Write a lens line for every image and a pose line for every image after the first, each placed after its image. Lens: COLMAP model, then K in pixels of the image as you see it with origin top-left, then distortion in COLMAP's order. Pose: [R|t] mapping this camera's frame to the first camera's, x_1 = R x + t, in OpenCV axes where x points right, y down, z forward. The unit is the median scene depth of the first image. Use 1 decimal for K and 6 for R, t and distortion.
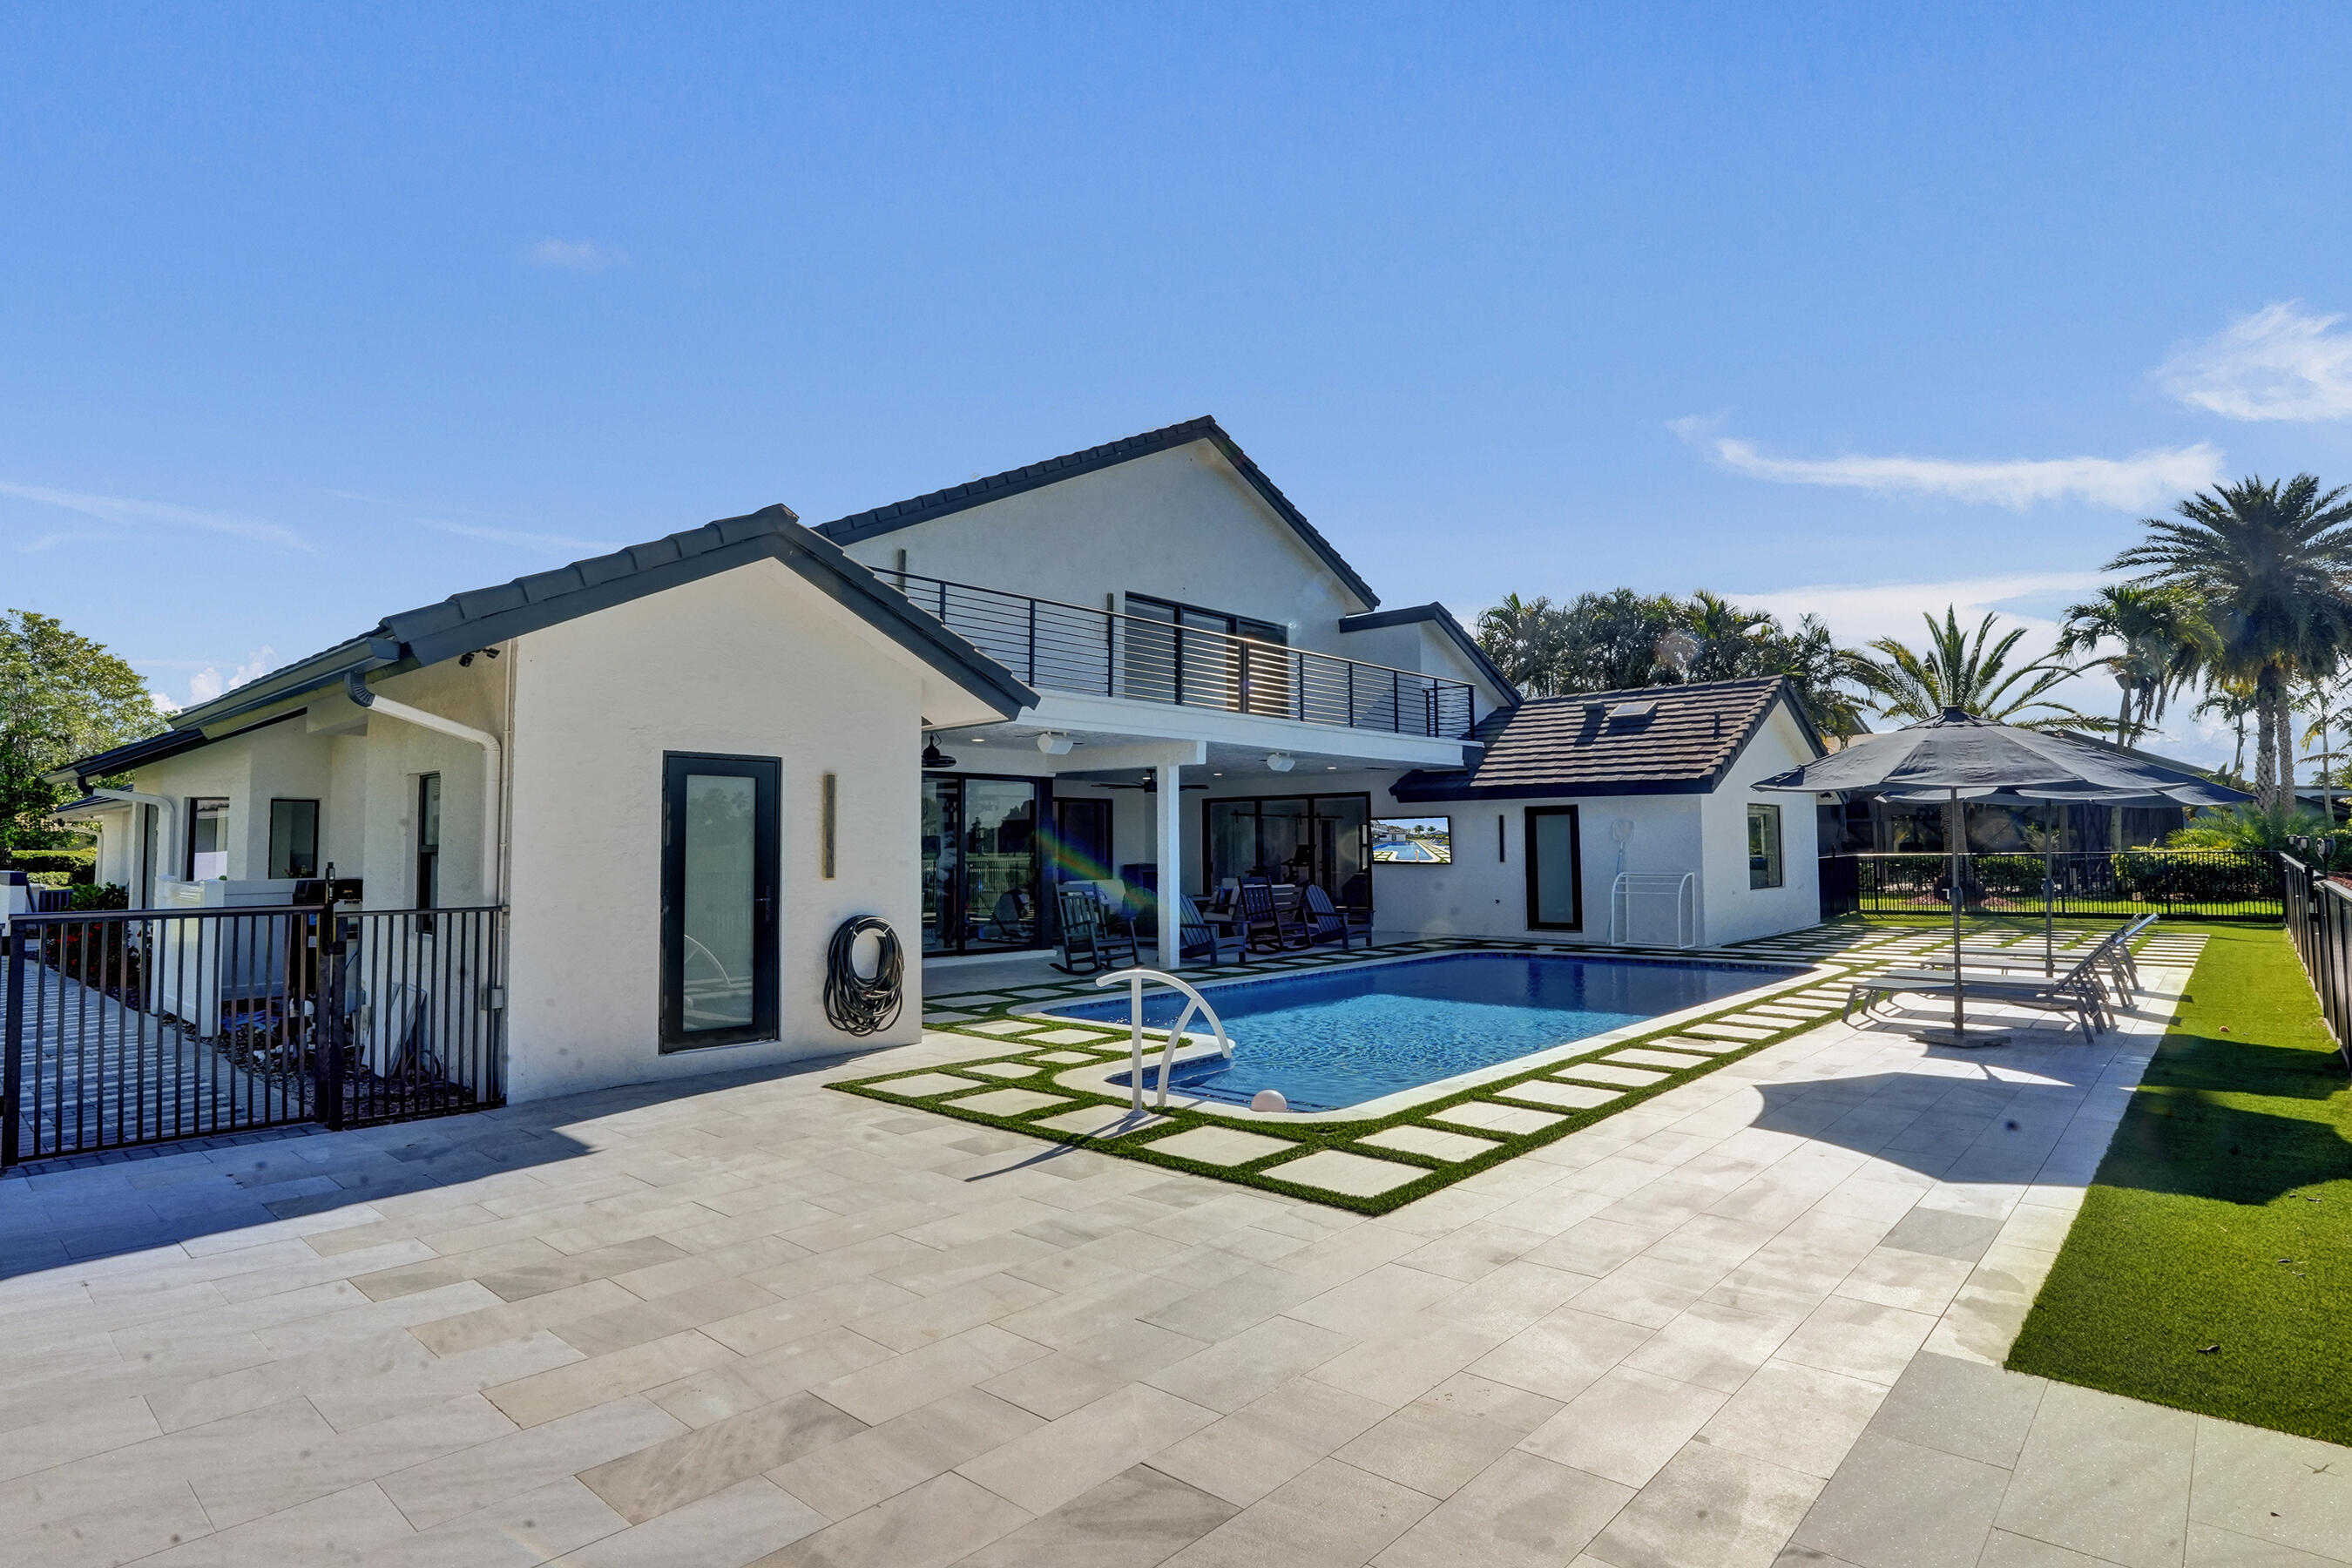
lens RADIAL K [[1258.0, 0, 1164.4], [0, 1258.0, 780.7], [0, 0, 1]] dist [-0.078249, 0.030315]
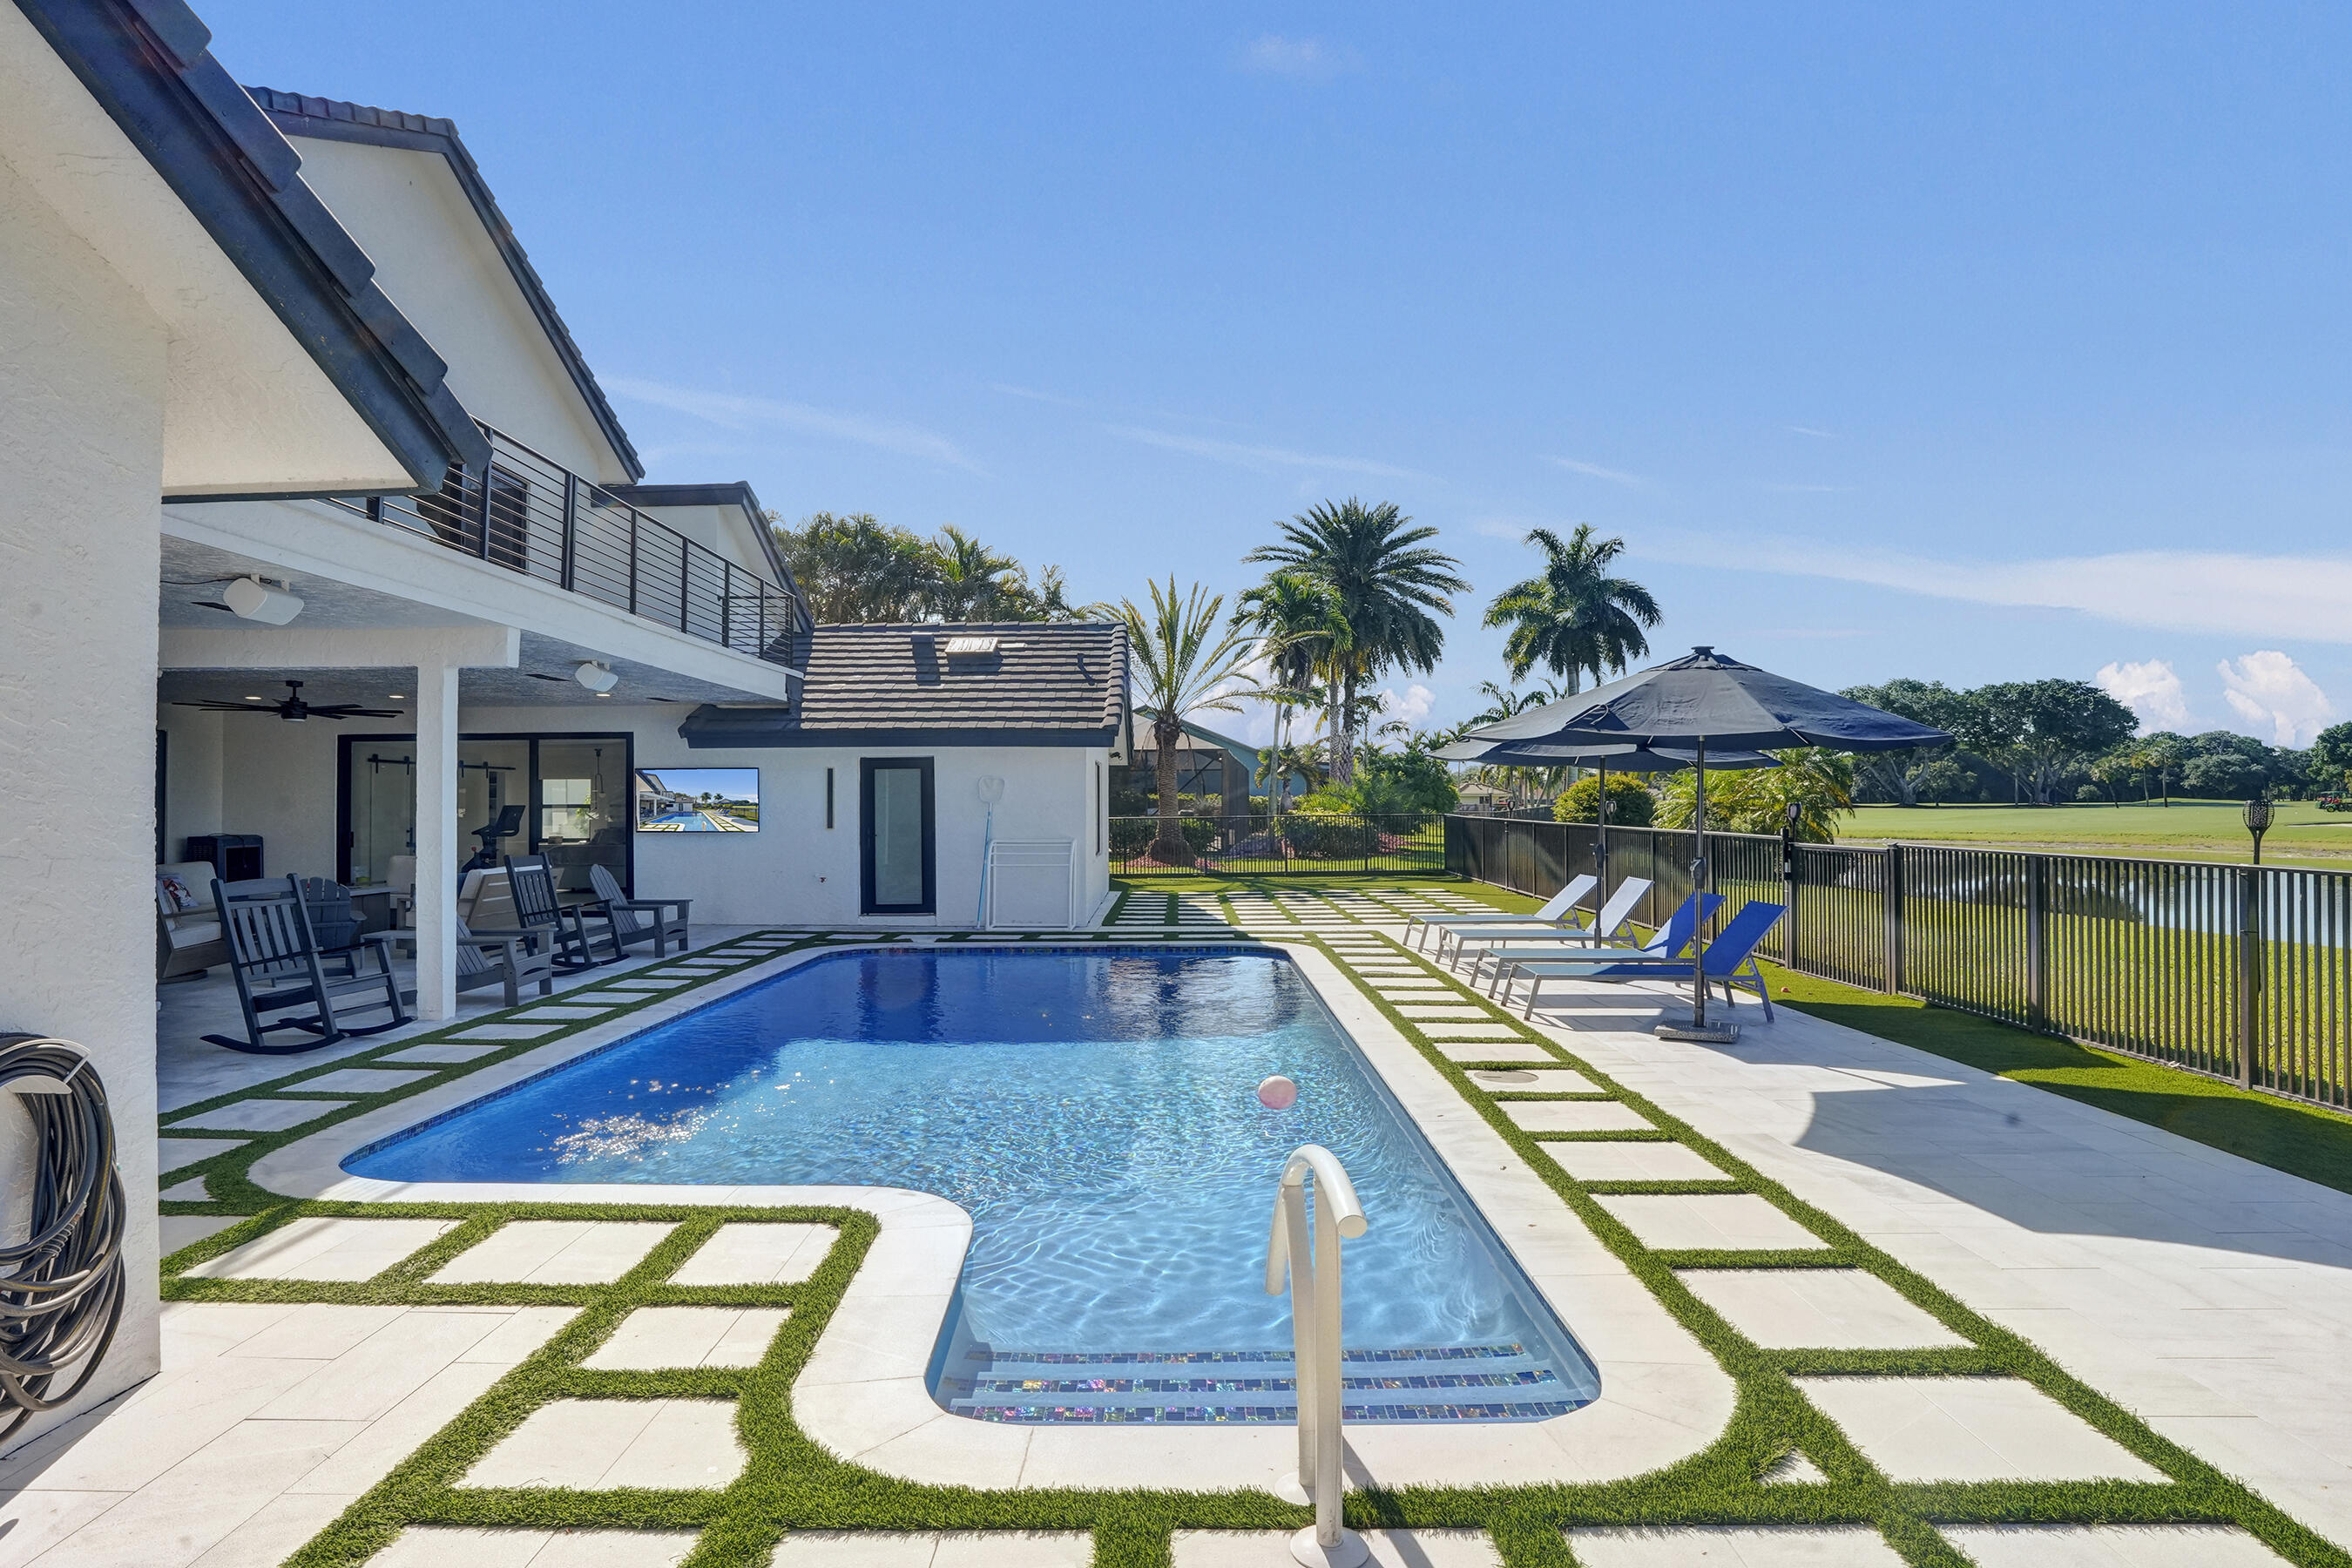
lens RADIAL K [[1280.6, 0, 1173.8], [0, 1280.6, 783.0], [0, 0, 1]] dist [-0.073084, 0.031730]
pose [[0.737858, 0.012081, 0.674847, -0.104463], [-0.033580, 0.999259, 0.018827, 0.014637], [-0.674120, -0.036553, 0.737717, 0.271363]]
